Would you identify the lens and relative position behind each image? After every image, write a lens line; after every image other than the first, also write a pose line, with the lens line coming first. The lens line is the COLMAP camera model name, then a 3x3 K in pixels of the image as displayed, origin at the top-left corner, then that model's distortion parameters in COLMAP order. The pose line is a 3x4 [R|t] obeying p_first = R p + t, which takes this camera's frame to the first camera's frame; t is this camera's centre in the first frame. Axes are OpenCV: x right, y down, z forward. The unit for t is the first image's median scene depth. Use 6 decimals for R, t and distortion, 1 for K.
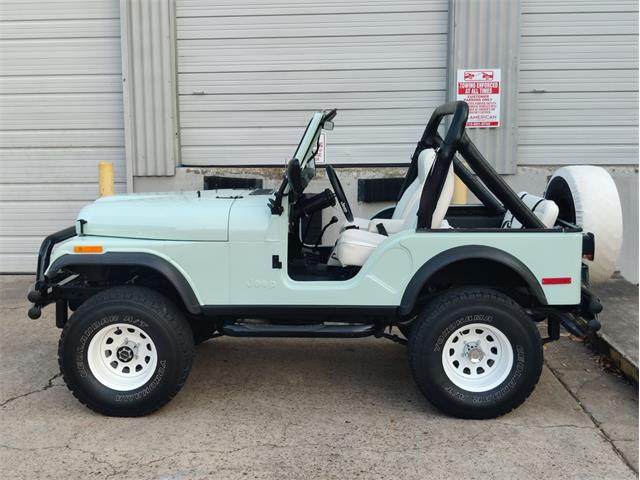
lens RADIAL K [[730.6, 0, 320.0], [0, 730.6, 240.0], [0, 0, 1]] dist [0.119157, -0.380891]
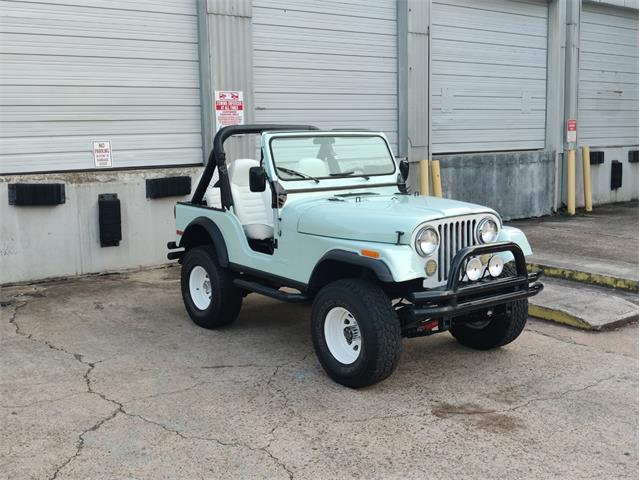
lens RADIAL K [[738.9, 0, 320.1], [0, 738.9, 227.6], [0, 0, 1]] dist [0.118559, -0.375222]
pose [[0.759756, -0.093060, 0.643514, -0.533247], [0.098706, 0.994742, 0.027316, -0.010608], [-0.642672, 0.042765, 0.764947, -0.103332]]
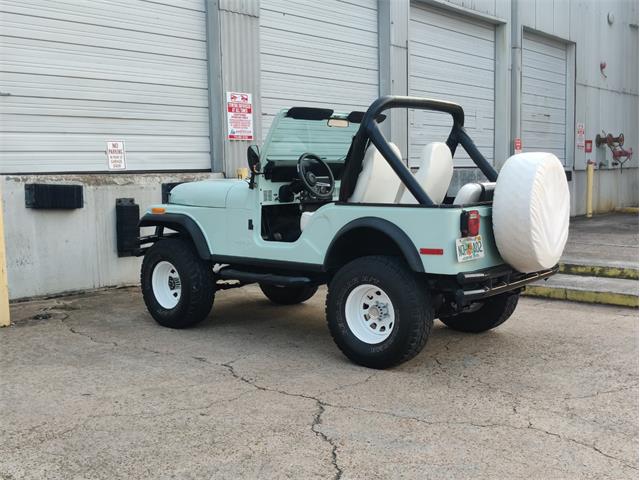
lens RADIAL K [[730.6, 0, 320.0], [0, 730.6, 240.0], [0, 0, 1]] dist [0.119157, -0.380891]
pose [[0.613848, -0.080949, 0.785263, -0.692521], [0.117428, 0.993025, 0.010571, 0.017244], [-0.780642, 0.085723, 0.619072, 0.149446]]
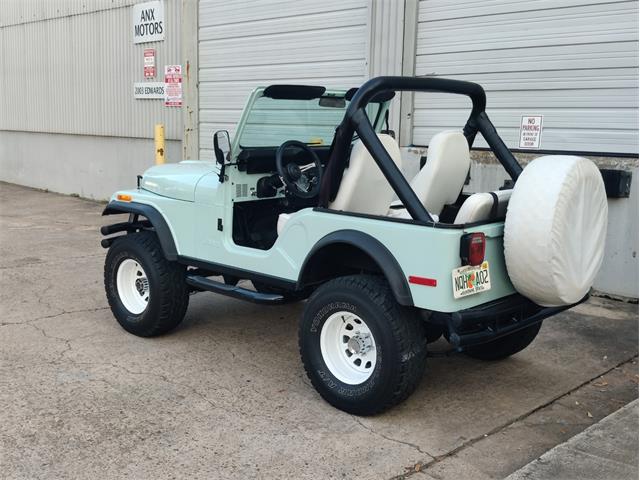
lens RADIAL K [[730.8, 0, 337.7], [0, 730.8, 249.6], [0, 0, 1]] dist [0.120377, -0.392862]
pose [[0.760731, 0.133766, -0.635134, 0.438611], [-0.114755, 0.990837, 0.071234, -0.018004], [0.638842, 0.018695, 0.769111, 0.144080]]
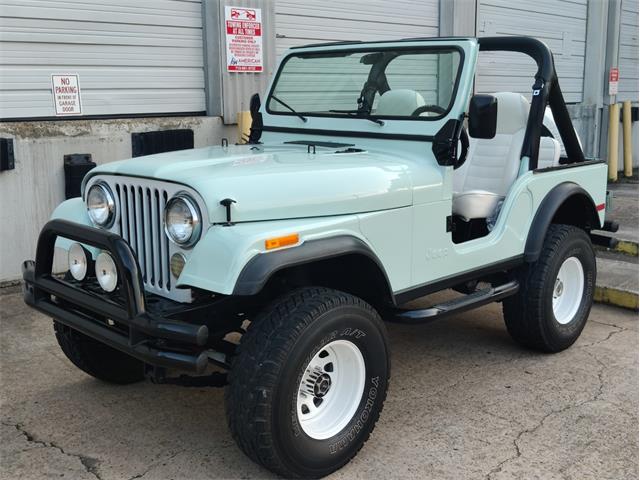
lens RADIAL K [[730.6, 0, 320.0], [0, 730.6, 240.0], [0, 0, 1]] dist [0.119157, -0.380891]
pose [[0.682752, -0.143933, 0.716333, -0.418824], [0.102528, 0.989578, 0.101115, -0.027969], [-0.723421, 0.004408, 0.690394, 0.298277]]
